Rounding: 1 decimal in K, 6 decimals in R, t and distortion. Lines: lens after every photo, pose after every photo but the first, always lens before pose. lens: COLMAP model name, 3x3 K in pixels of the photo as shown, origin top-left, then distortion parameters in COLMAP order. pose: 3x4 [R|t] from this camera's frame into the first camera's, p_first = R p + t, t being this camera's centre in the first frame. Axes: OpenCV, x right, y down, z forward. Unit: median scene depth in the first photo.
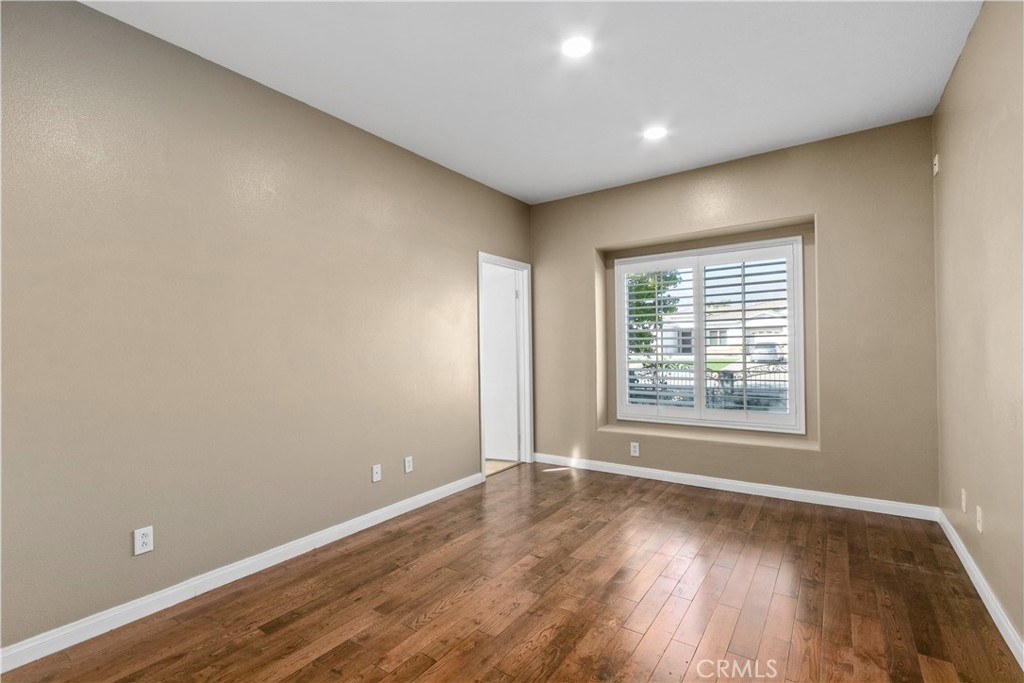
lens RADIAL K [[469.5, 0, 505.8], [0, 469.5, 343.6], [0, 0, 1]] dist [0.004152, -0.000537]
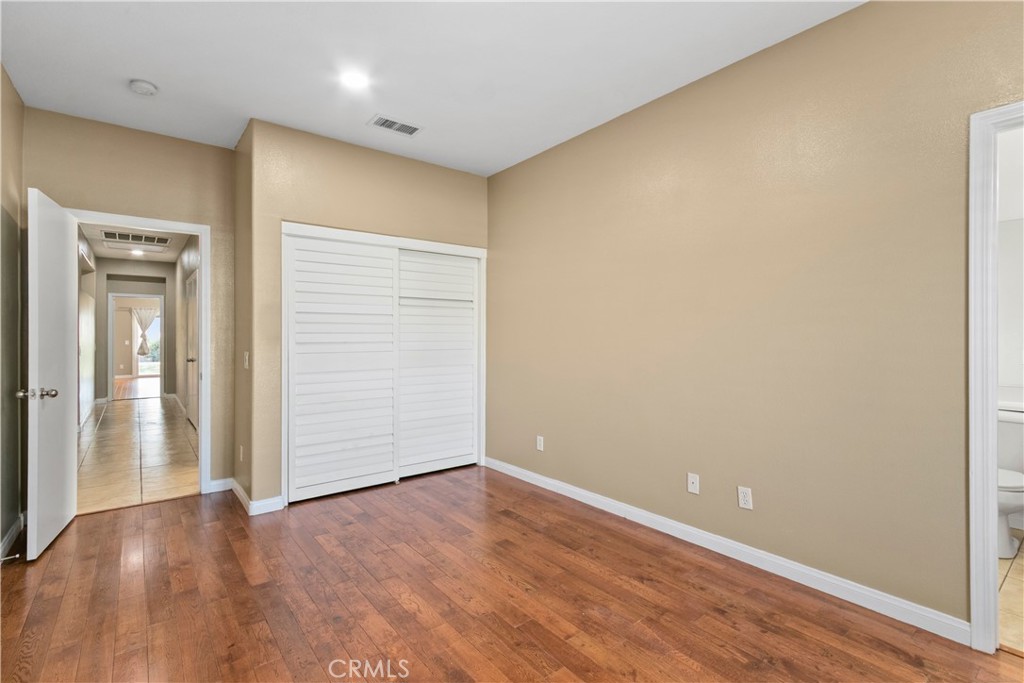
lens RADIAL K [[469.5, 0, 505.8], [0, 469.5, 343.6], [0, 0, 1]] dist [0.004152, -0.000537]
pose [[-0.296291, 0.020338, -0.954881, 0.634657], [0.007806, 0.999791, 0.018873, 0.005790], [0.955066, -0.001862, -0.296388, 0.940966]]
